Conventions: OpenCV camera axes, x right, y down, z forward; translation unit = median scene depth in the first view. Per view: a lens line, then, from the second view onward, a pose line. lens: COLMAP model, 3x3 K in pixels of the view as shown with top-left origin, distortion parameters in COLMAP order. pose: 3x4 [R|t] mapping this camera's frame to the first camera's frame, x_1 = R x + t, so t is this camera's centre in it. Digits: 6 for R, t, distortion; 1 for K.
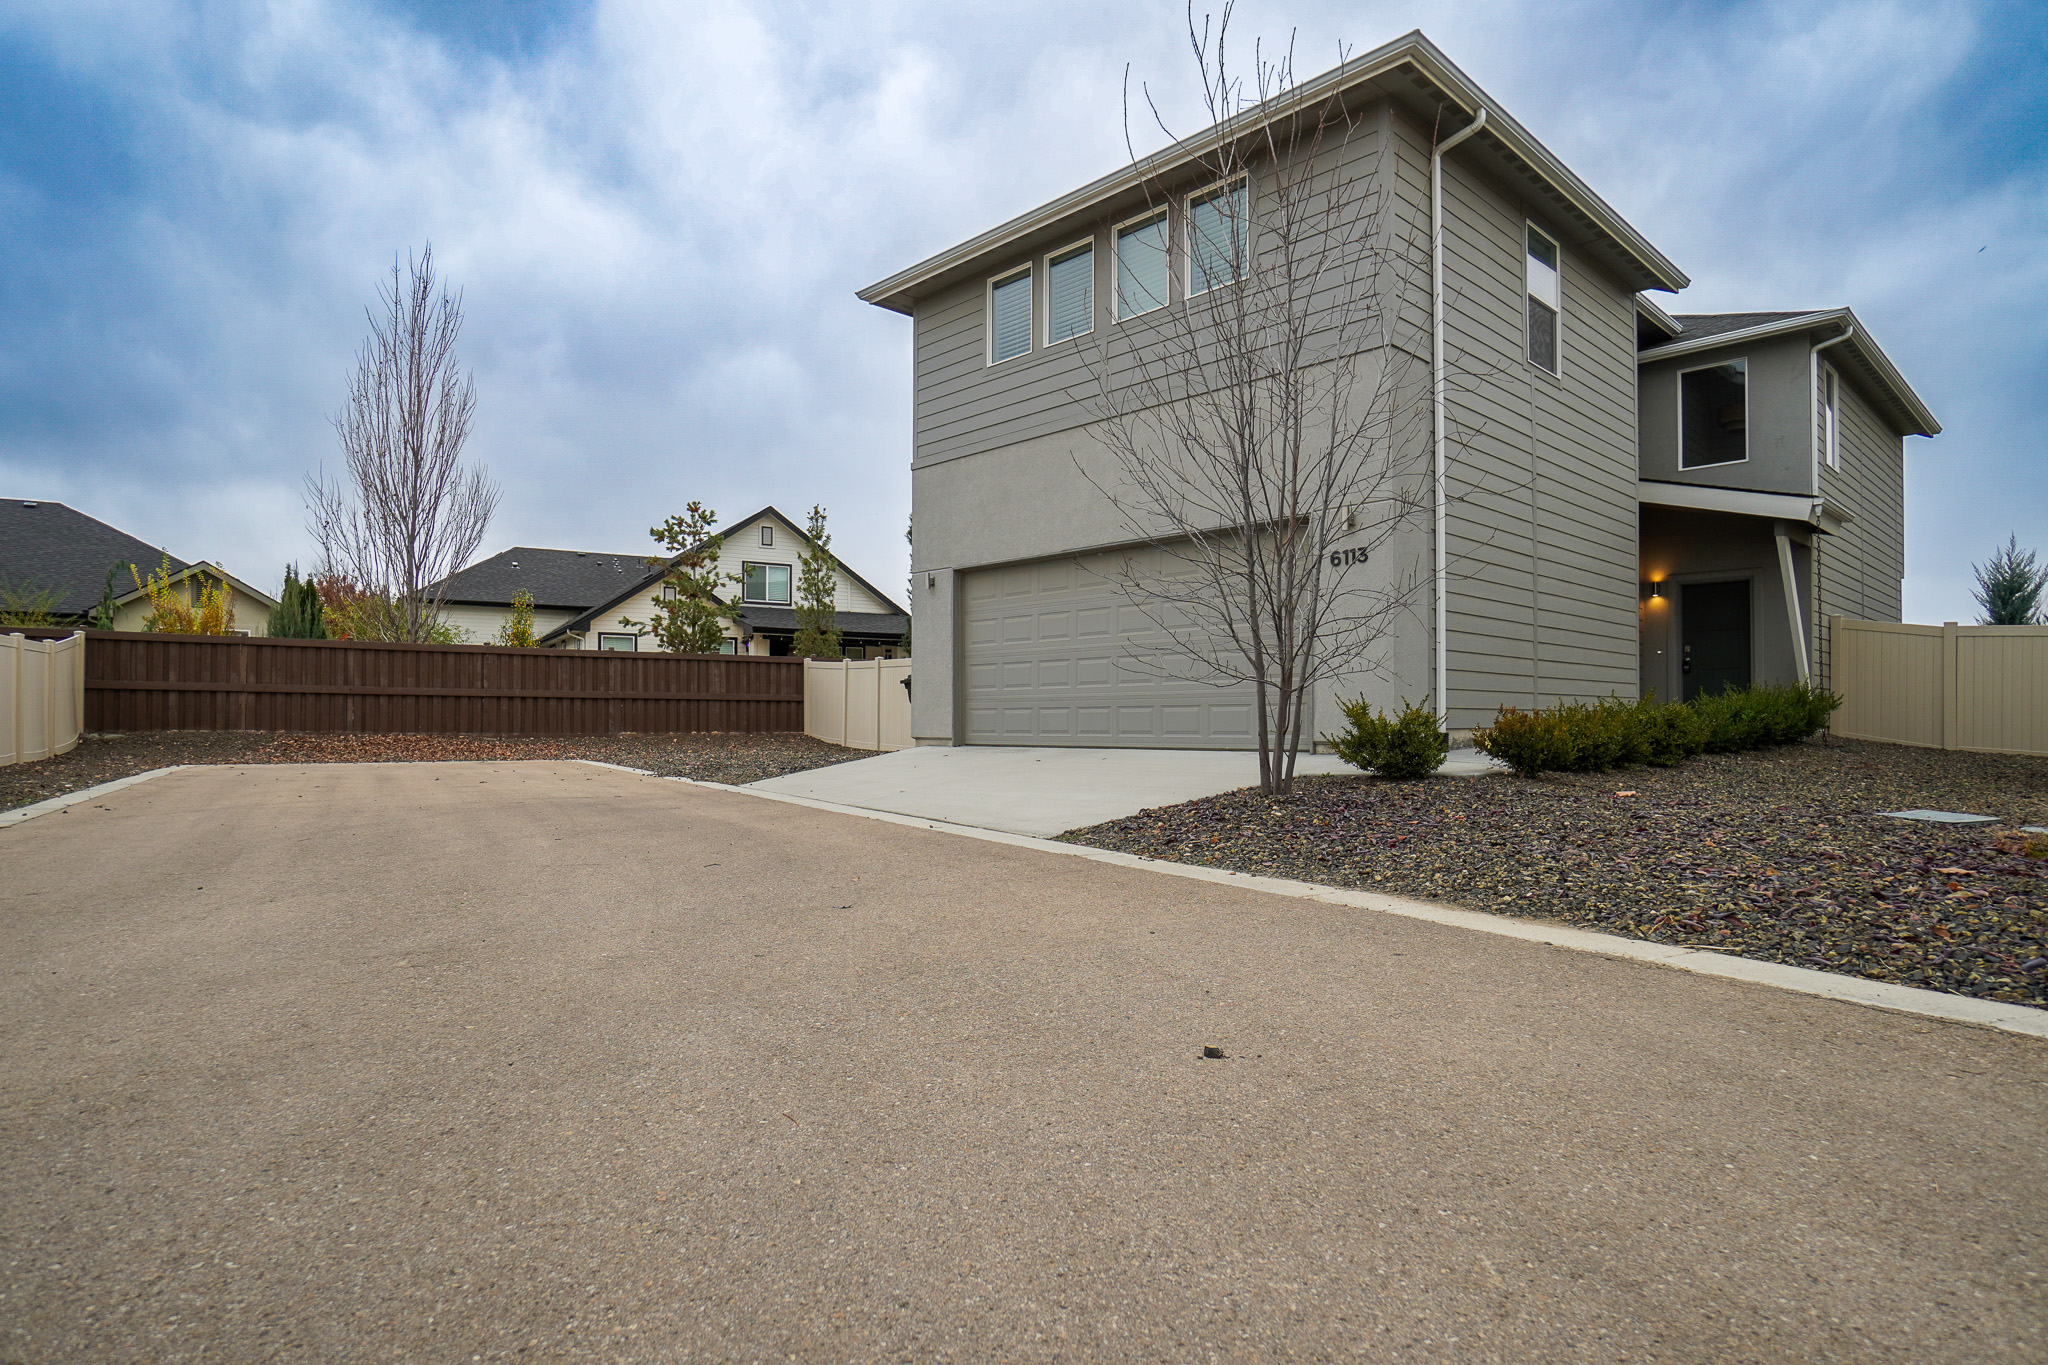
lens RADIAL K [[1085.6, 0, 1041.3], [0, 1085.6, 720.3], [0, 0, 1]] dist [-0.012318, 0.009219]
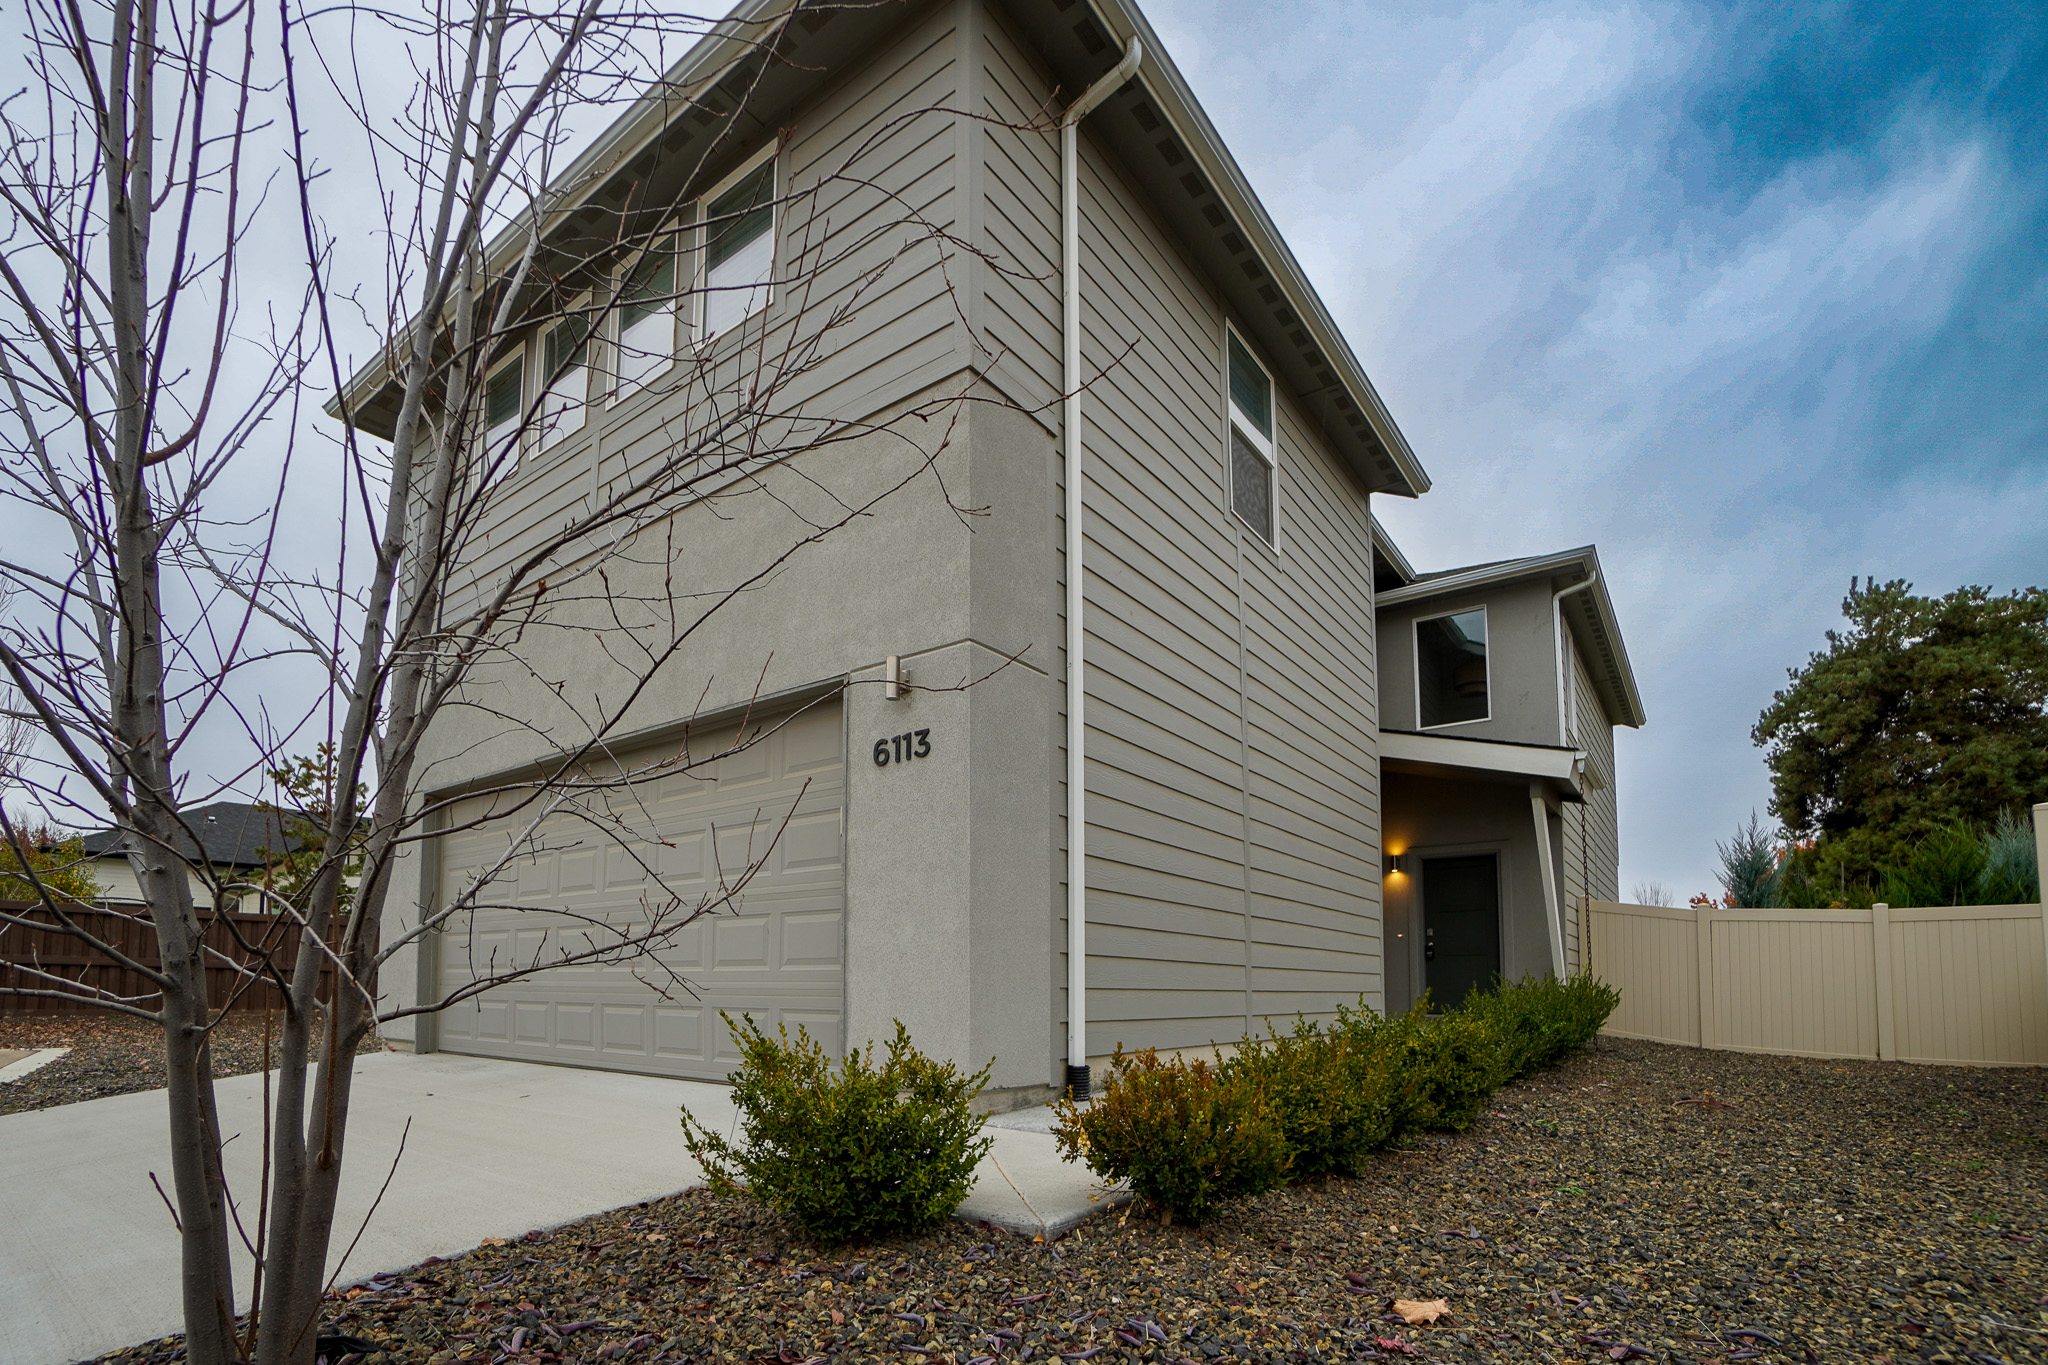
lens RADIAL K [[880.1, 0, 1024.4], [0, 880.1, 954.6], [0, 0, 1]] dist [-0.029601, 0.000536]
pose [[0.990990, 0.006677, 0.133767, 0.204391], [-0.000913, 0.999070, -0.043103, -0.019783], [-0.133930, 0.042592, 0.990075, 0.397410]]
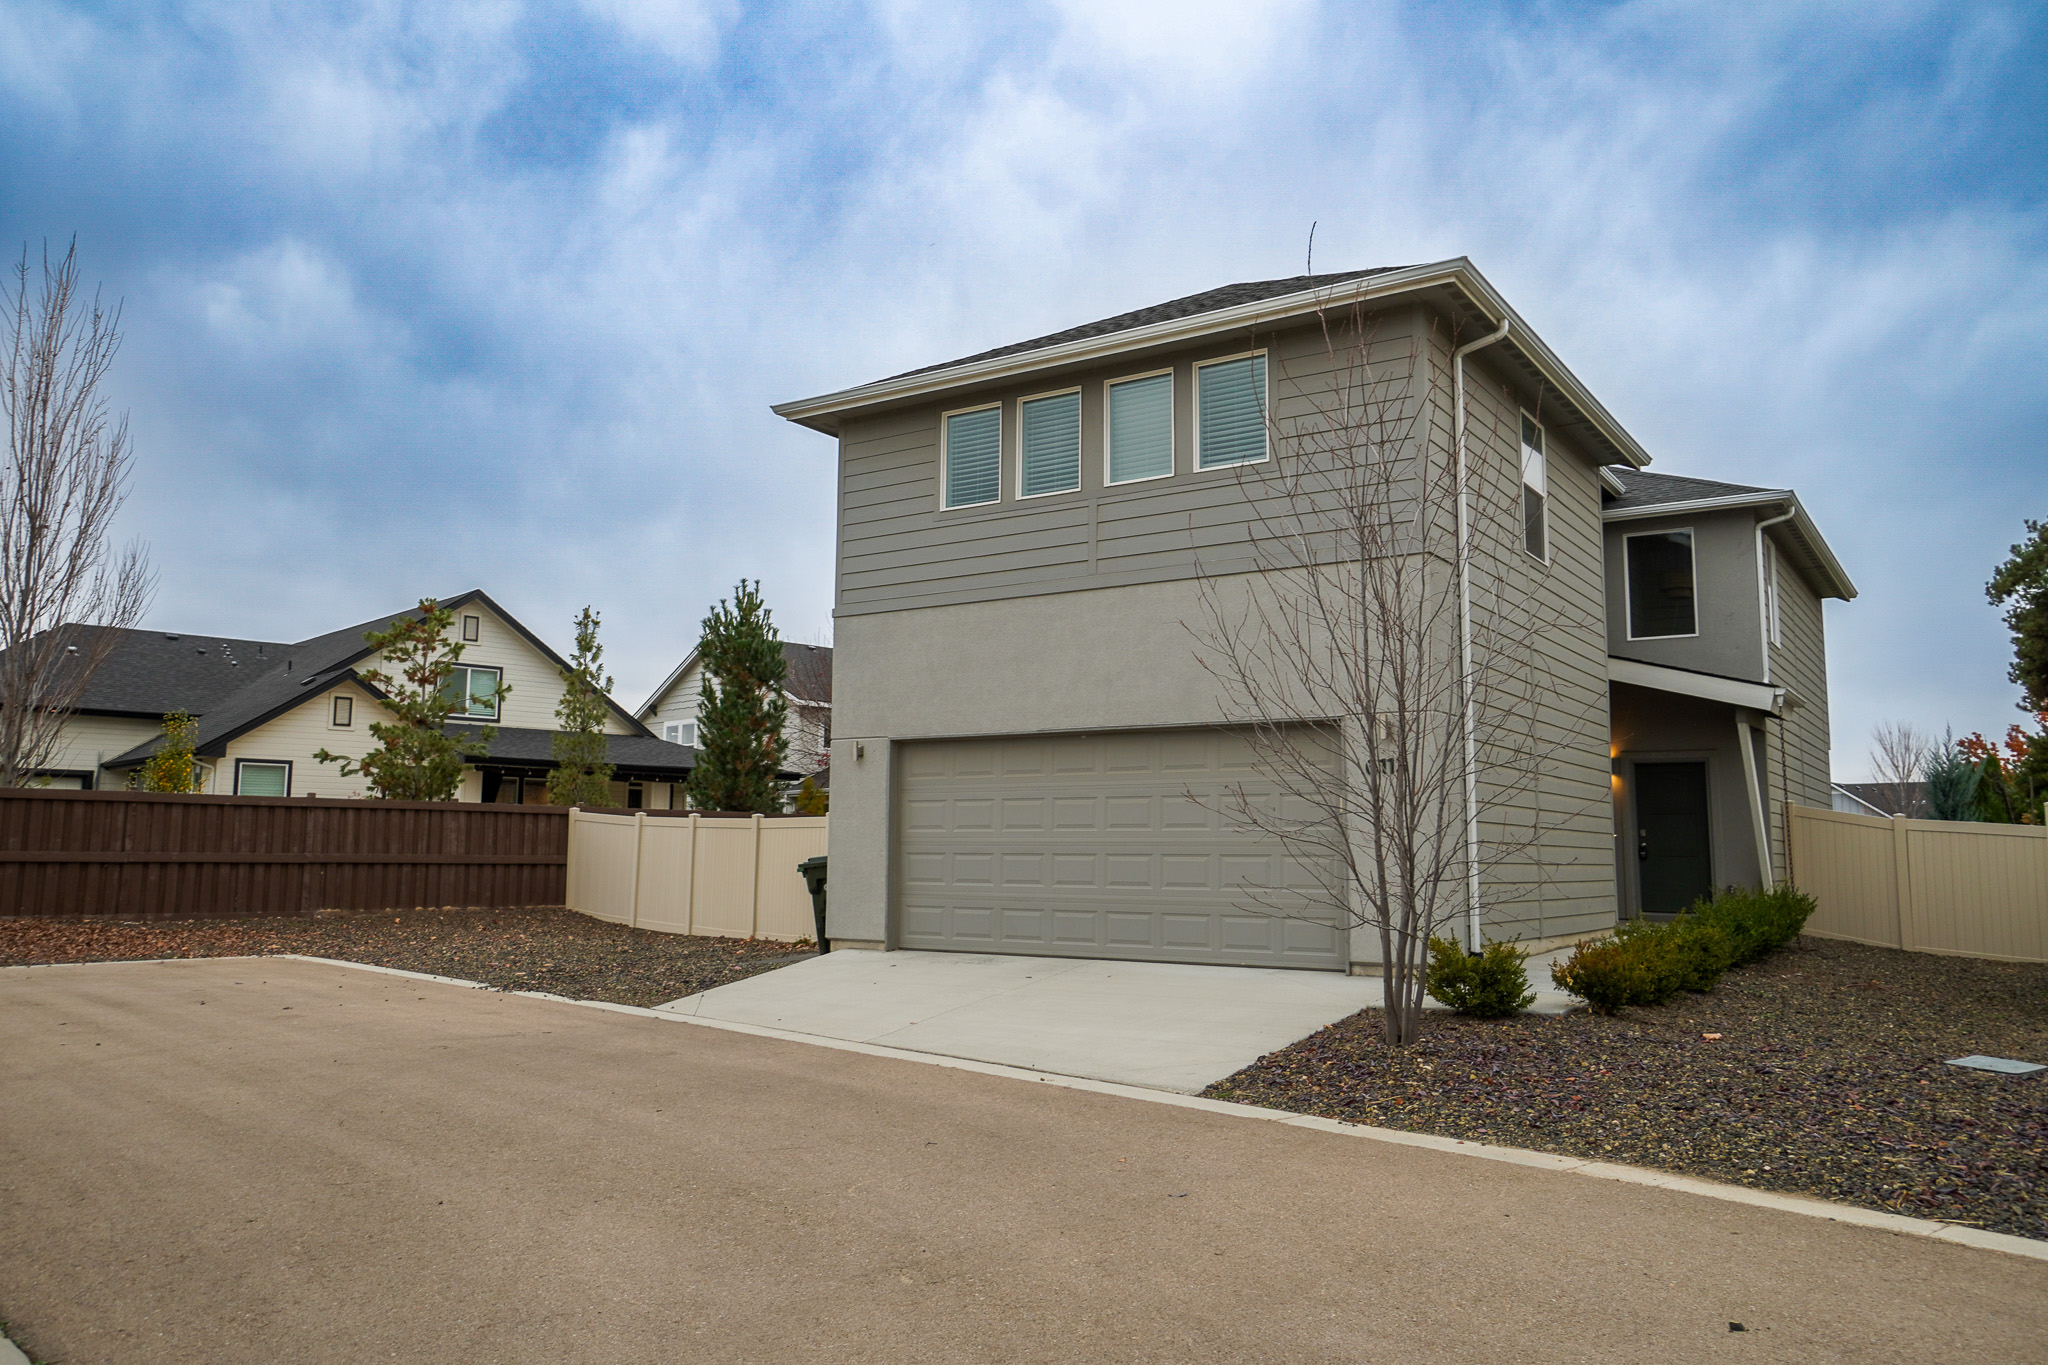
lens RADIAL K [[1467.7, 0, 1019.3], [0, 1467.7, 688.4], [0, 0, 1]] dist [0.037637, 0.013229]
pose [[0.976827, 0.034433, 0.211243, -0.219198], [-0.011643, 0.994061, -0.108195, -0.053549], [-0.213714, 0.103229, 0.971427, -0.137769]]
